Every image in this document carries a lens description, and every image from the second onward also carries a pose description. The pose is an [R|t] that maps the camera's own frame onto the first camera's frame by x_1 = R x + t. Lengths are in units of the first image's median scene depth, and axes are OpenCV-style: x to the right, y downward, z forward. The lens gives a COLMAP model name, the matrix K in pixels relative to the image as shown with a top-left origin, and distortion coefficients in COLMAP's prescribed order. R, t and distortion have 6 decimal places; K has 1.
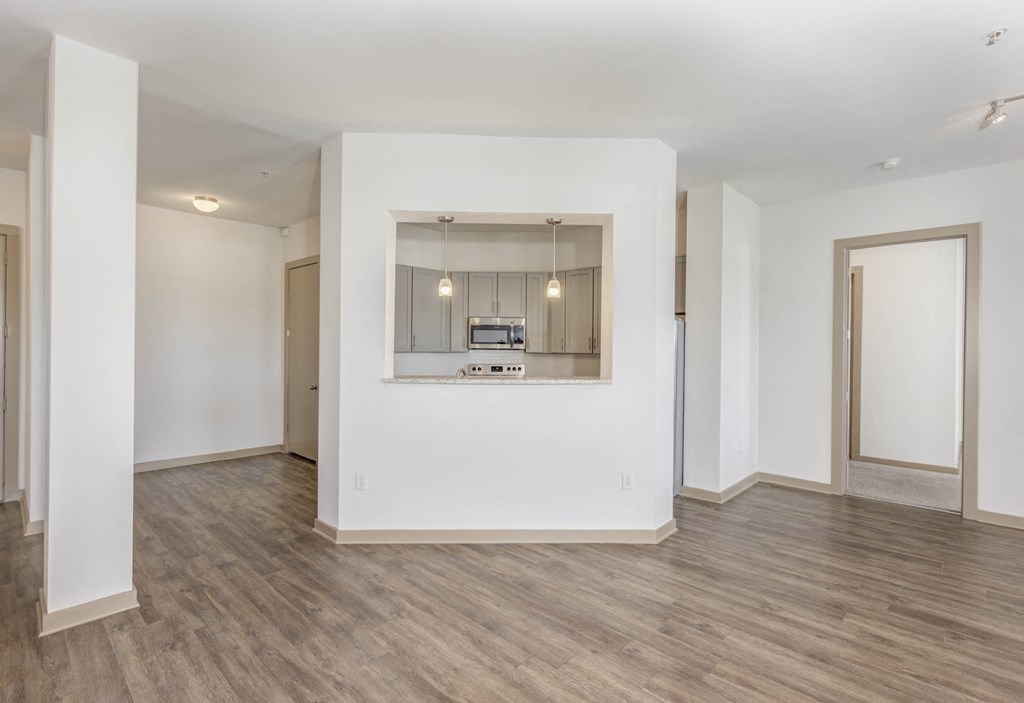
lens RADIAL K [[486.4, 0, 510.8], [0, 486.4, 349.5], [0, 0, 1]] dist [0.001257, 0.000210]
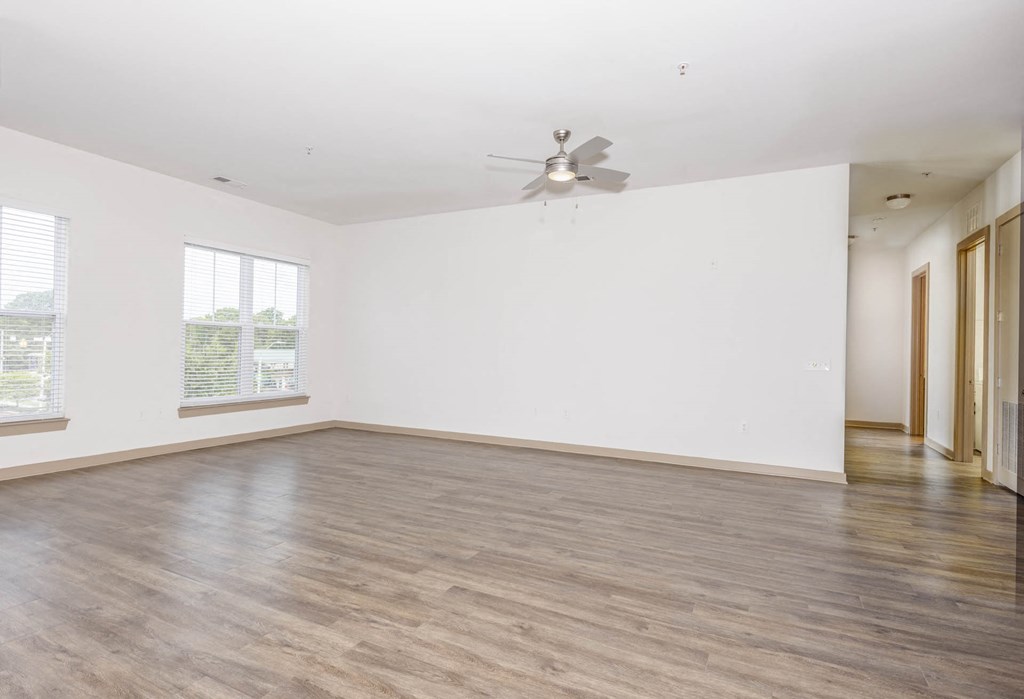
lens RADIAL K [[518.2, 0, 512.3], [0, 518.2, 348.5], [0, 0, 1]] dist [0.001191, -0.000175]
pose [[-0.958640, -0.027461, -0.283293, 0.588593], [-0.028481, 0.999594, -0.000517, 0.102869], [0.283193, 0.007572, -0.959033, 1.501232]]
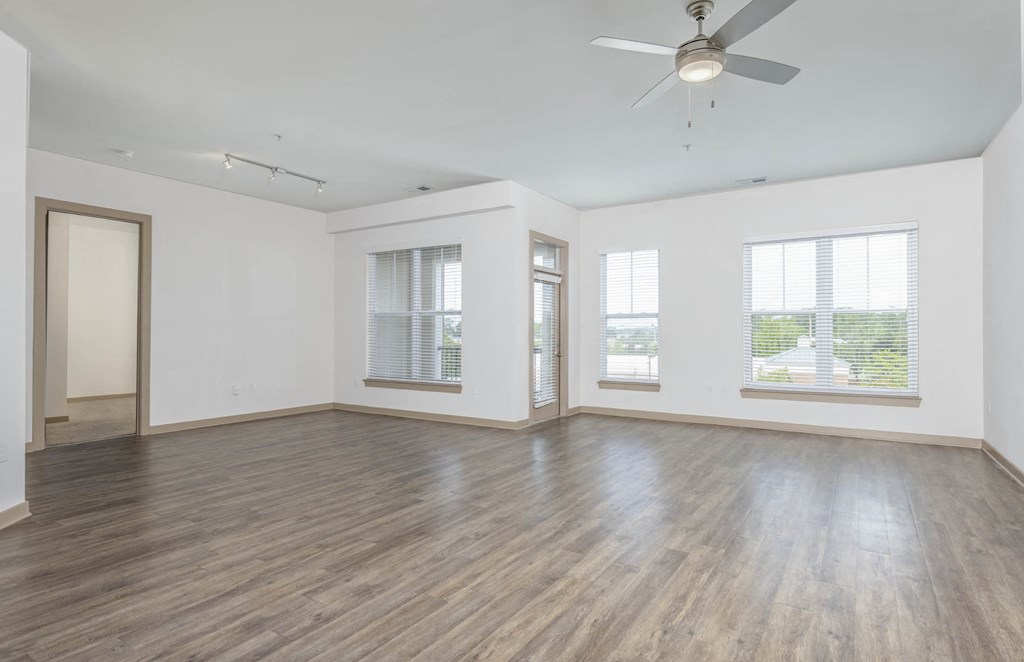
lens RADIAL K [[540.0, 0, 512.3], [0, 540.0, 329.2], [0, 0, 1]] dist [-0.001088, 0.000155]
pose [[-0.186872, -0.000956, 0.982384, -1.193680], [0.003506, 0.999993, 0.001640, 0.097774], [-0.982378, 0.003751, -0.186867, 0.484463]]
